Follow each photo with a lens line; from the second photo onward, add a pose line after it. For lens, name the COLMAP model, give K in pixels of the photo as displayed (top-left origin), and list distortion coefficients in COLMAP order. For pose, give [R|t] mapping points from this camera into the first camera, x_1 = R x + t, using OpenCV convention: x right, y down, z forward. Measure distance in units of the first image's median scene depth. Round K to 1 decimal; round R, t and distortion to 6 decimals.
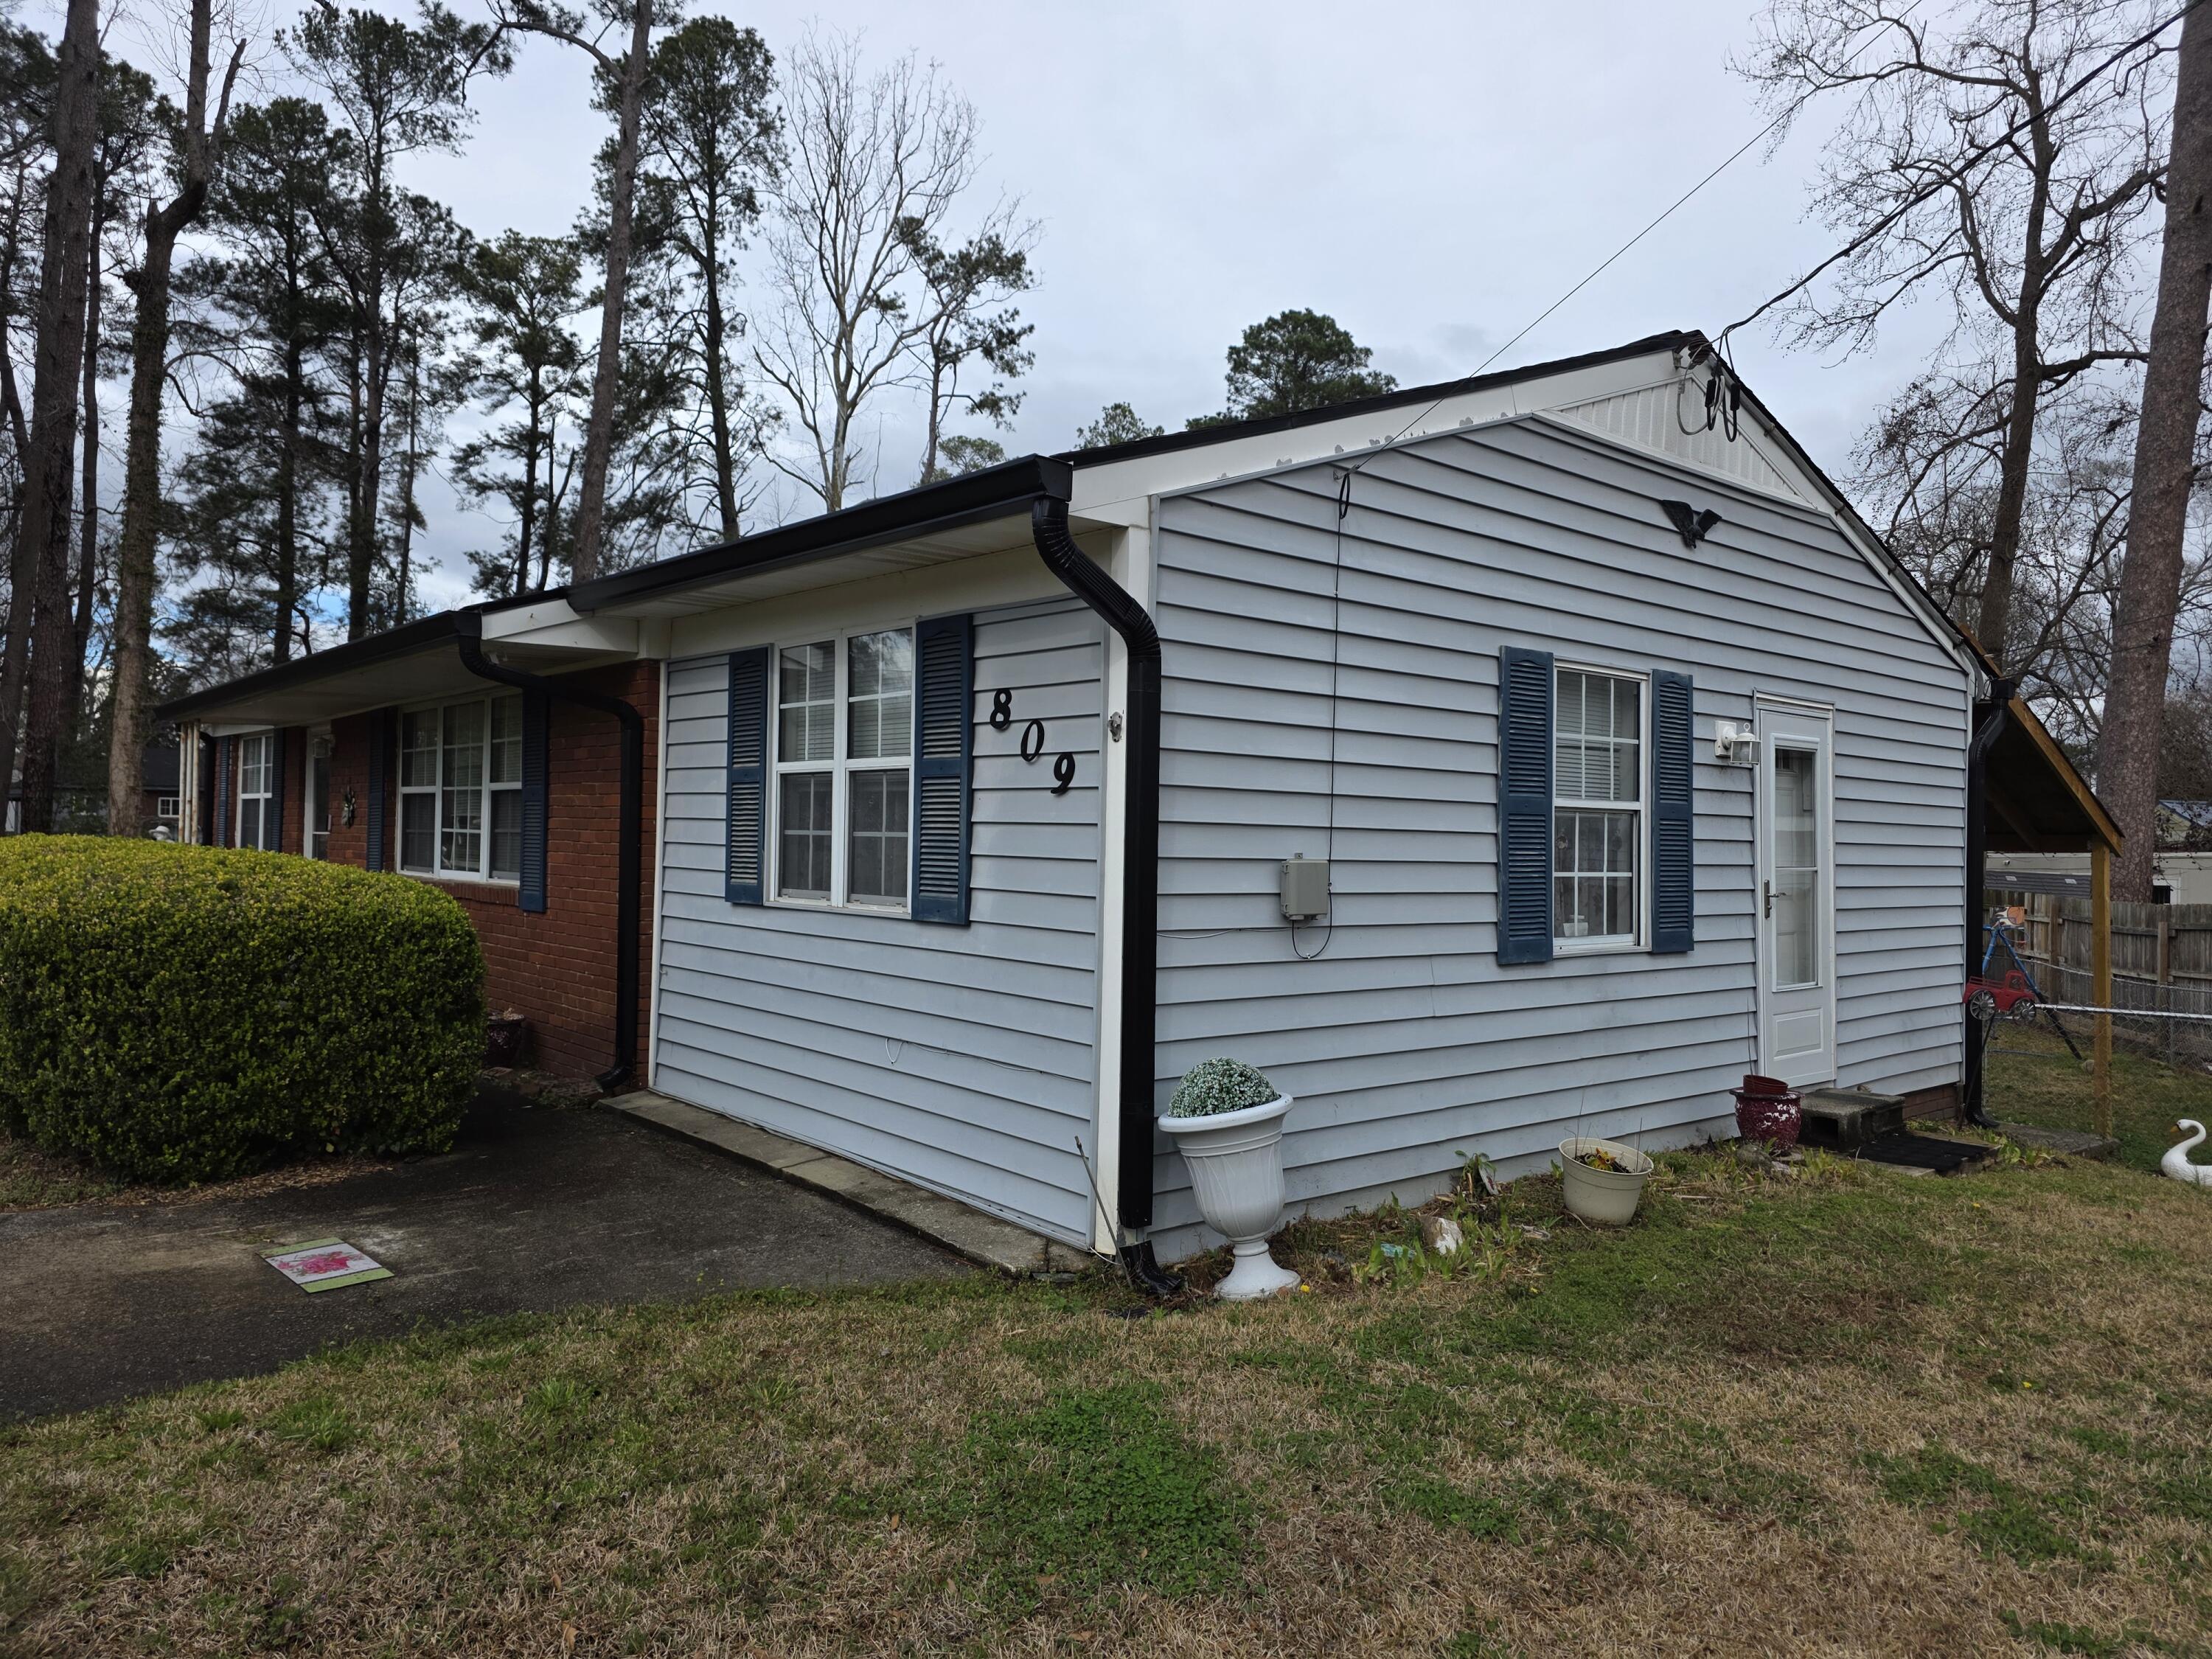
lens RADIAL K [[1494.3, 0, 1110.0], [0, 1494.3, 823.7], [0, 0, 1]] dist [0.021514, -0.004523]
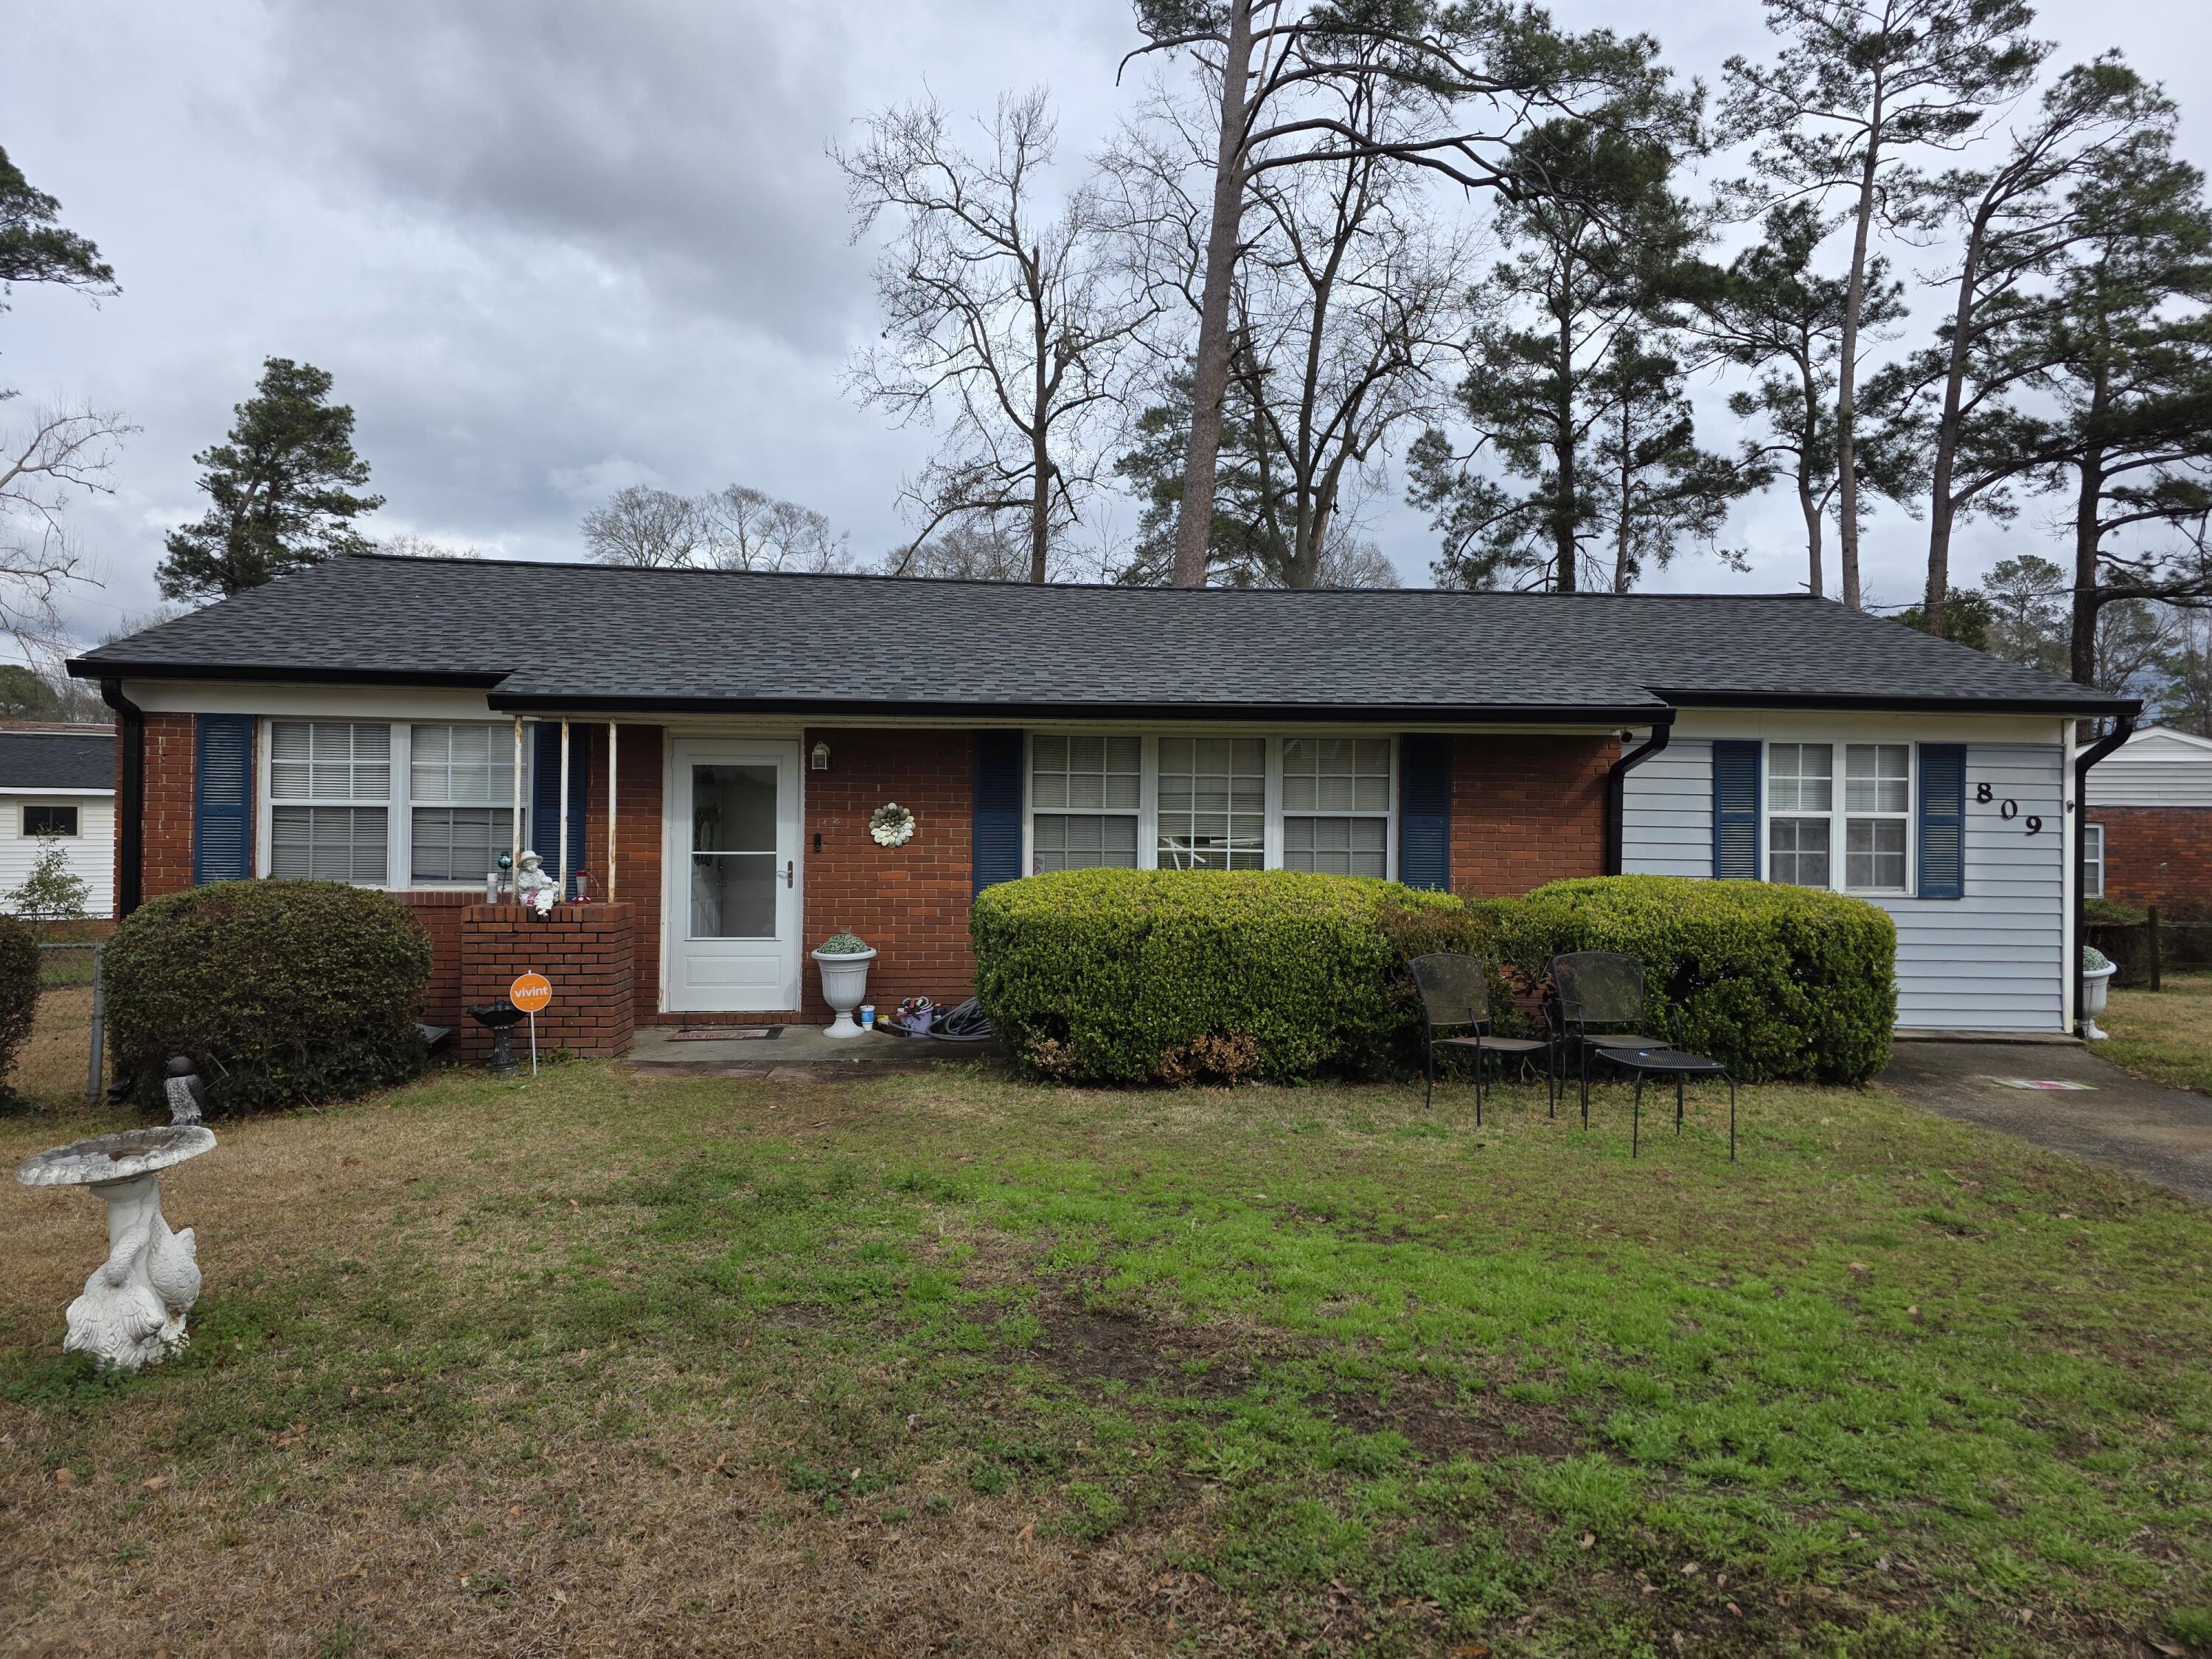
lens RADIAL K [[1494.3, 0, 1111.2], [0, 1494.3, 830.2], [0, 0, 1]] dist [0.021514, -0.004523]
pose [[0.591860, -0.018847, 0.805820, -2.448971], [-0.008324, 0.999530, 0.029491, -0.075267], [-0.805998, -0.024162, 0.591425, 0.728878]]
